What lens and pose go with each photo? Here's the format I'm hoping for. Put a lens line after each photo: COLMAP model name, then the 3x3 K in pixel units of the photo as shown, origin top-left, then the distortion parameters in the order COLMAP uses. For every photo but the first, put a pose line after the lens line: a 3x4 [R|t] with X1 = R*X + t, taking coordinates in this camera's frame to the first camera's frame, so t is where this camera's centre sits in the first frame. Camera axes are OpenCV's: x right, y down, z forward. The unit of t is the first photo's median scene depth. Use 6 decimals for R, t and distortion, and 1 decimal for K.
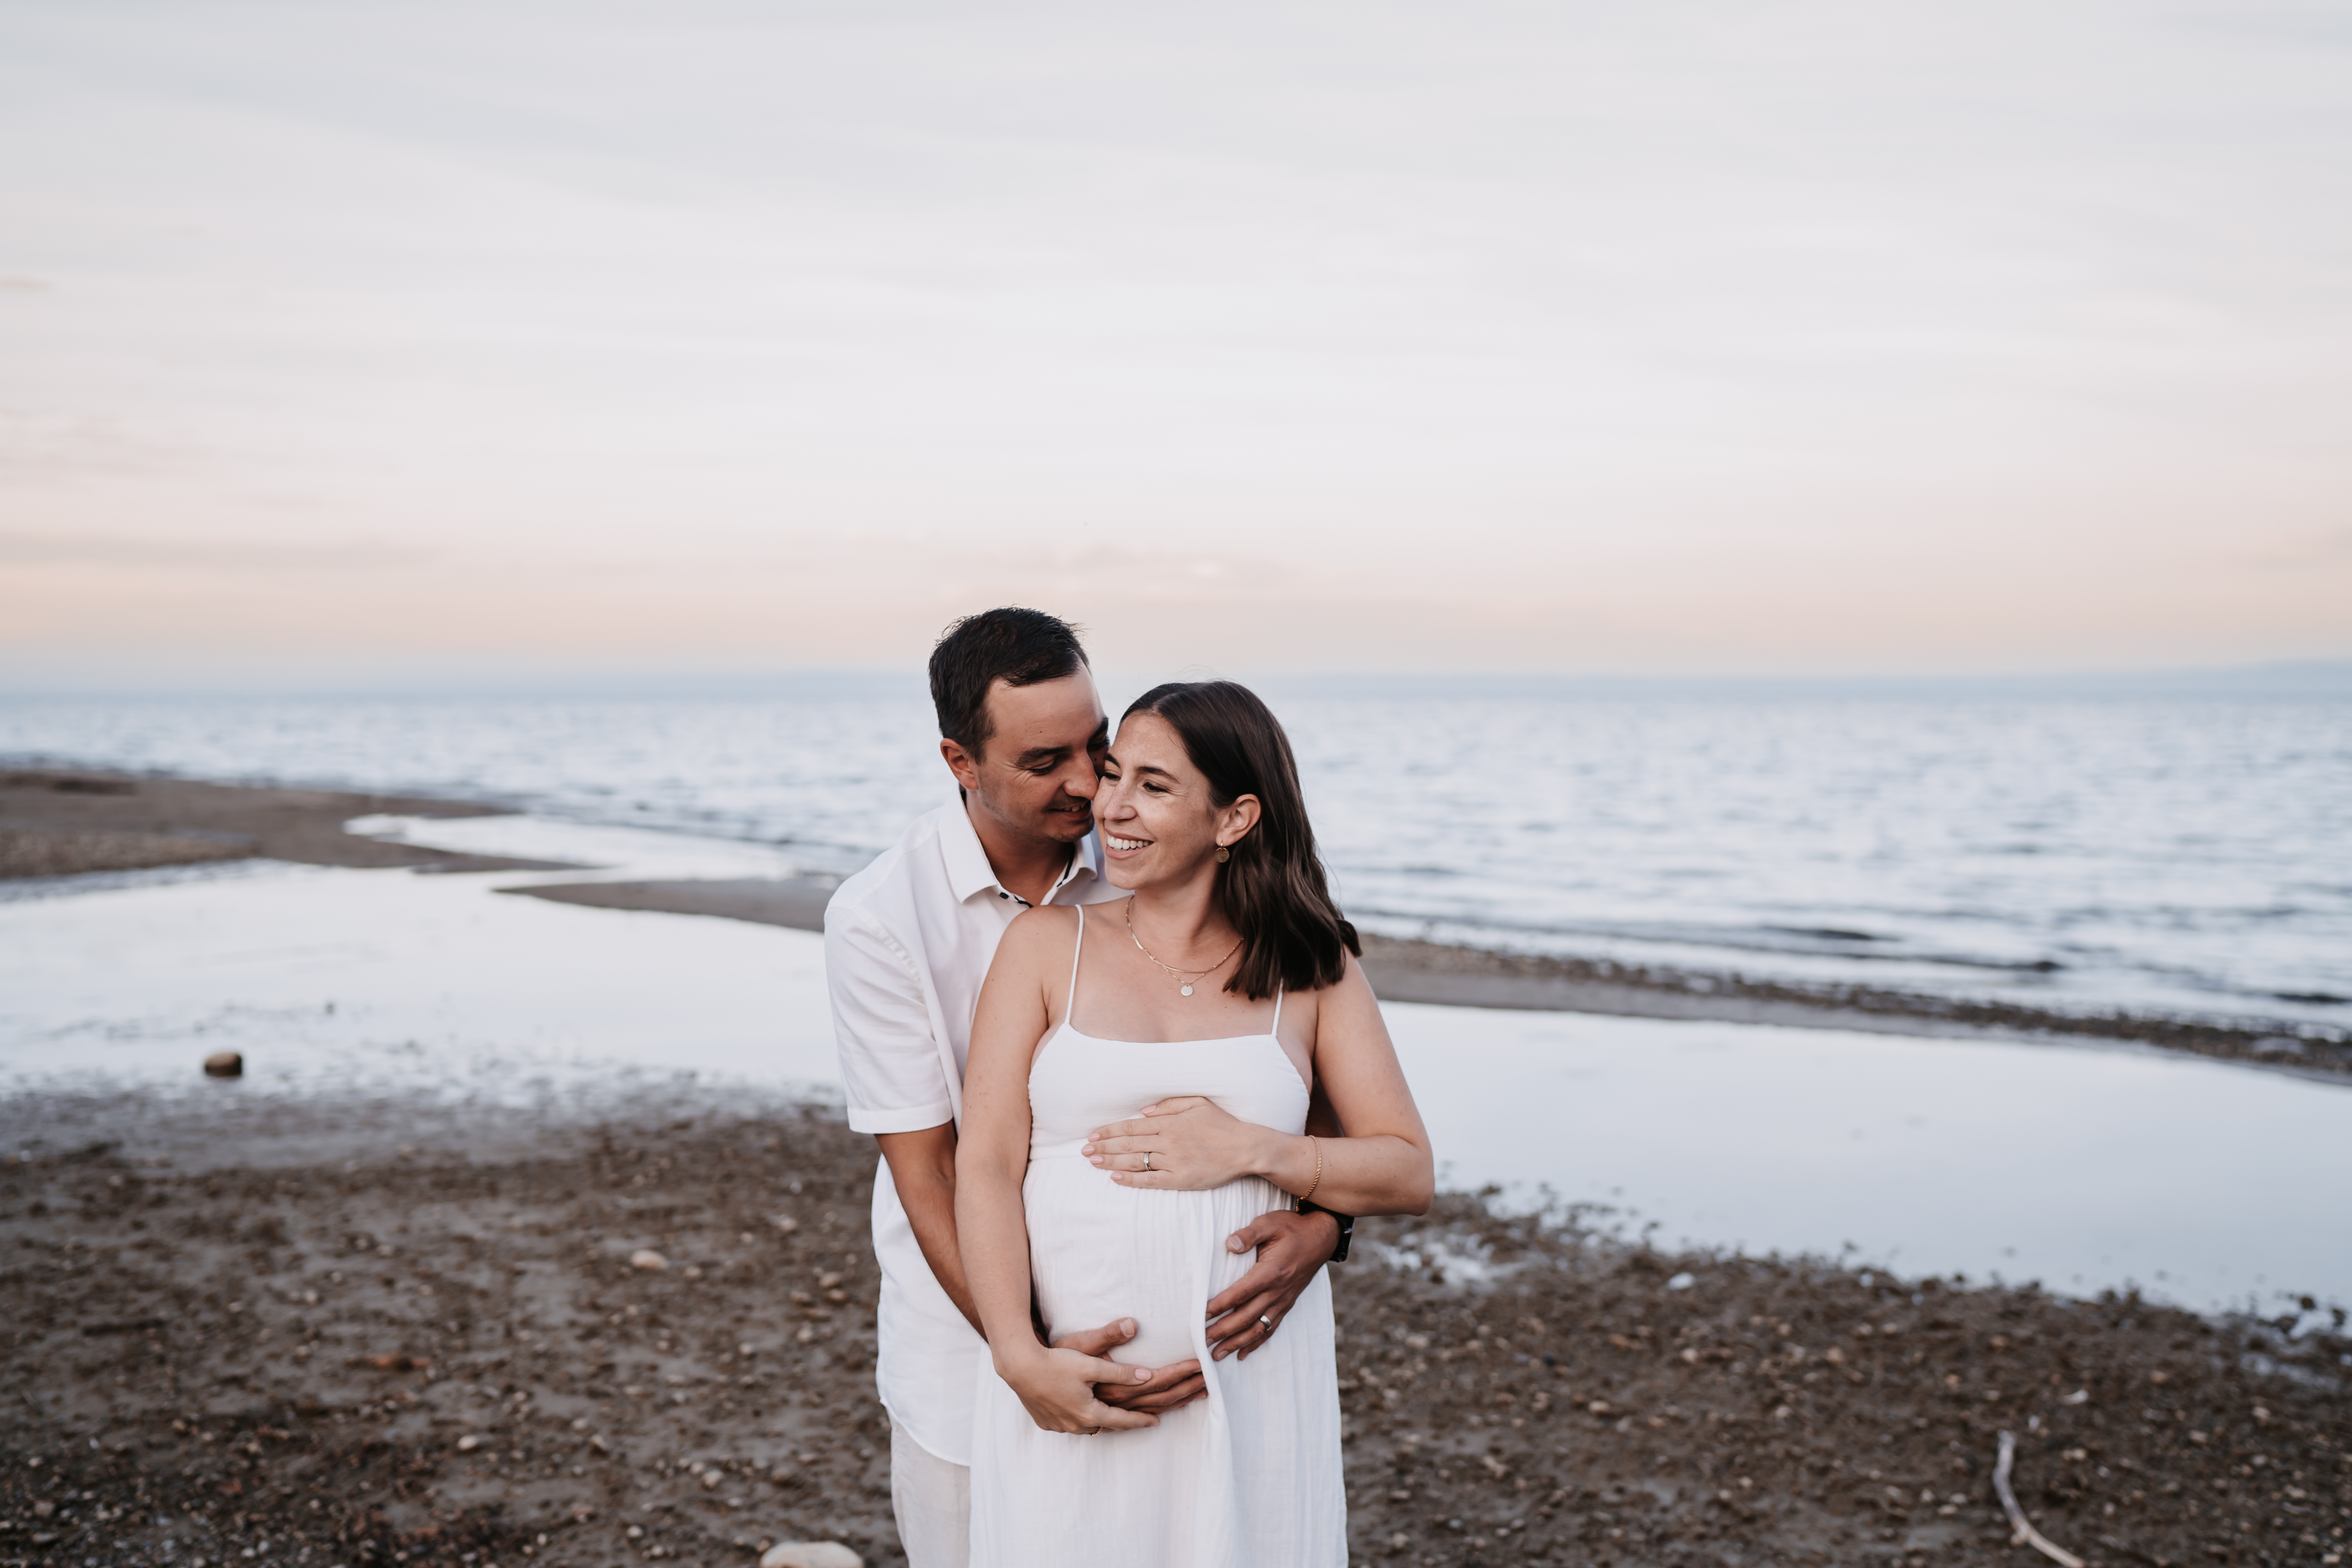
lens RADIAL K [[2686.9, 0, 1156.4], [0, 2686.9, 797.8], [0, 0, 1]] dist [0.009437, 0.000000]
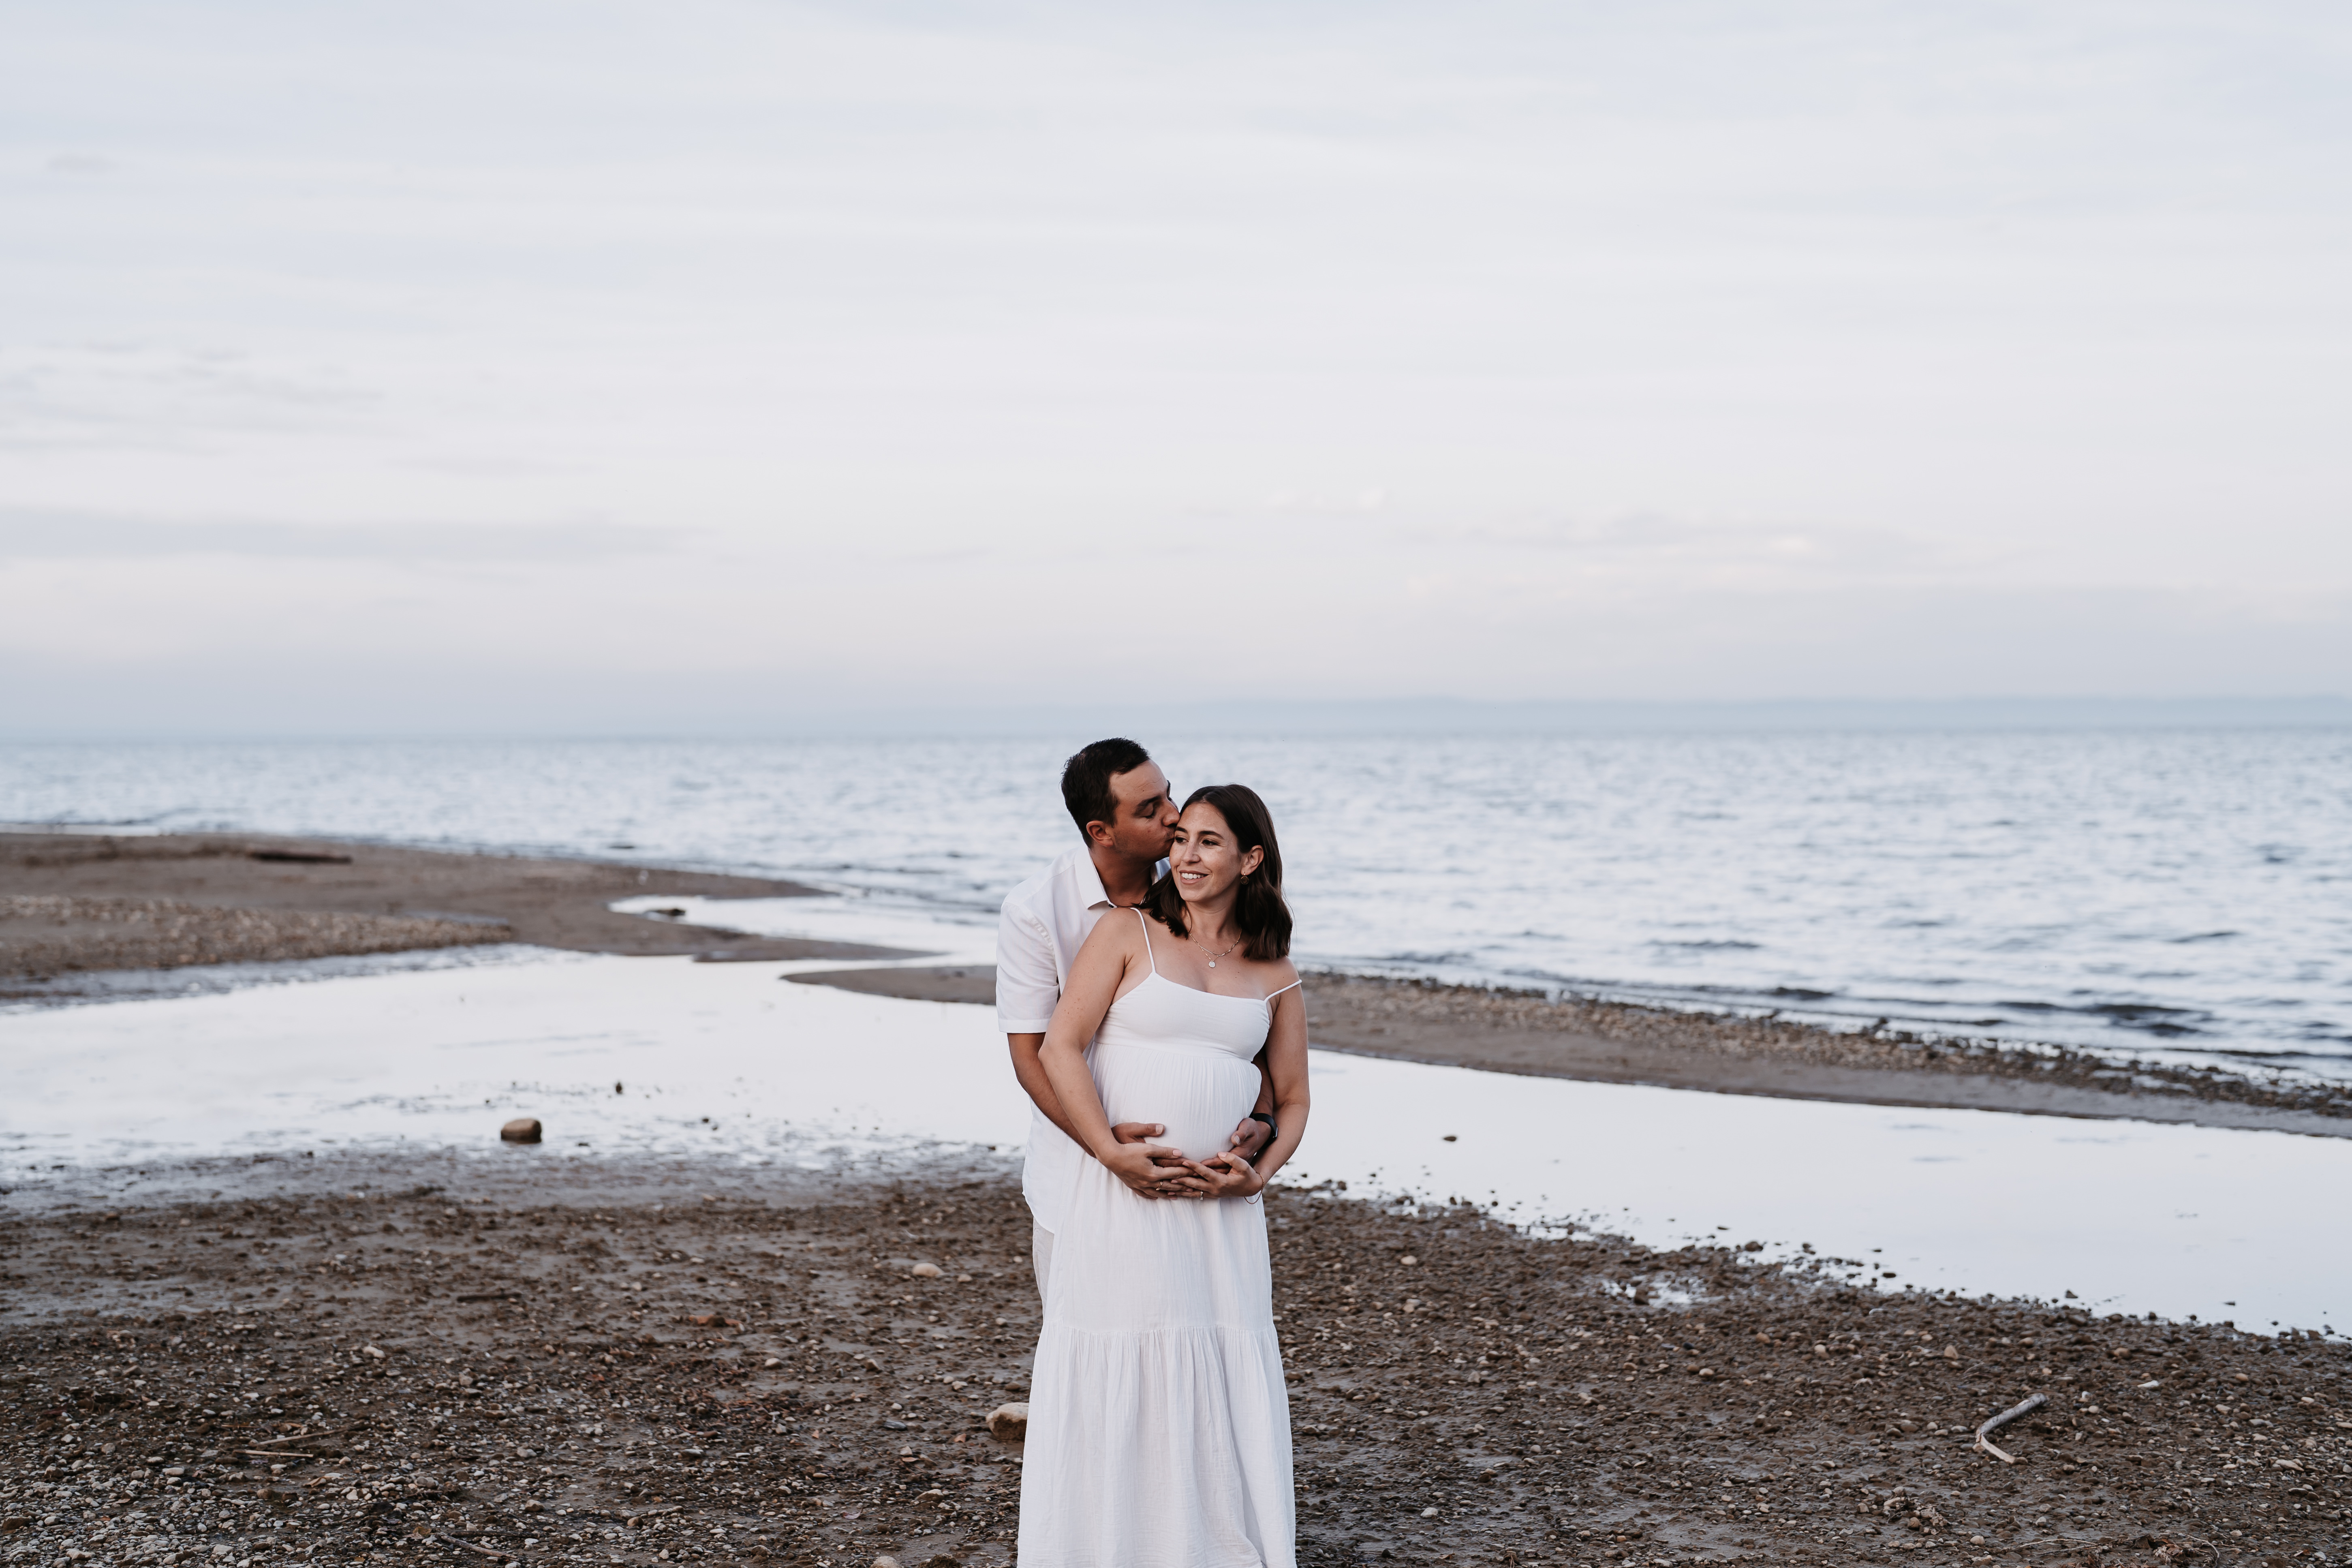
lens RADIAL K [[3620.2, 0, 1186.4], [0, 3620.2, 781.0], [0, 0, 1]] dist [0.269598, 0.000000]
pose [[0.991281, -0.003232, -0.131726, 0.117366], [-0.000147, 0.999671, -0.025635, 0.006909], [0.131765, 0.025431, 0.990955, -0.488529]]
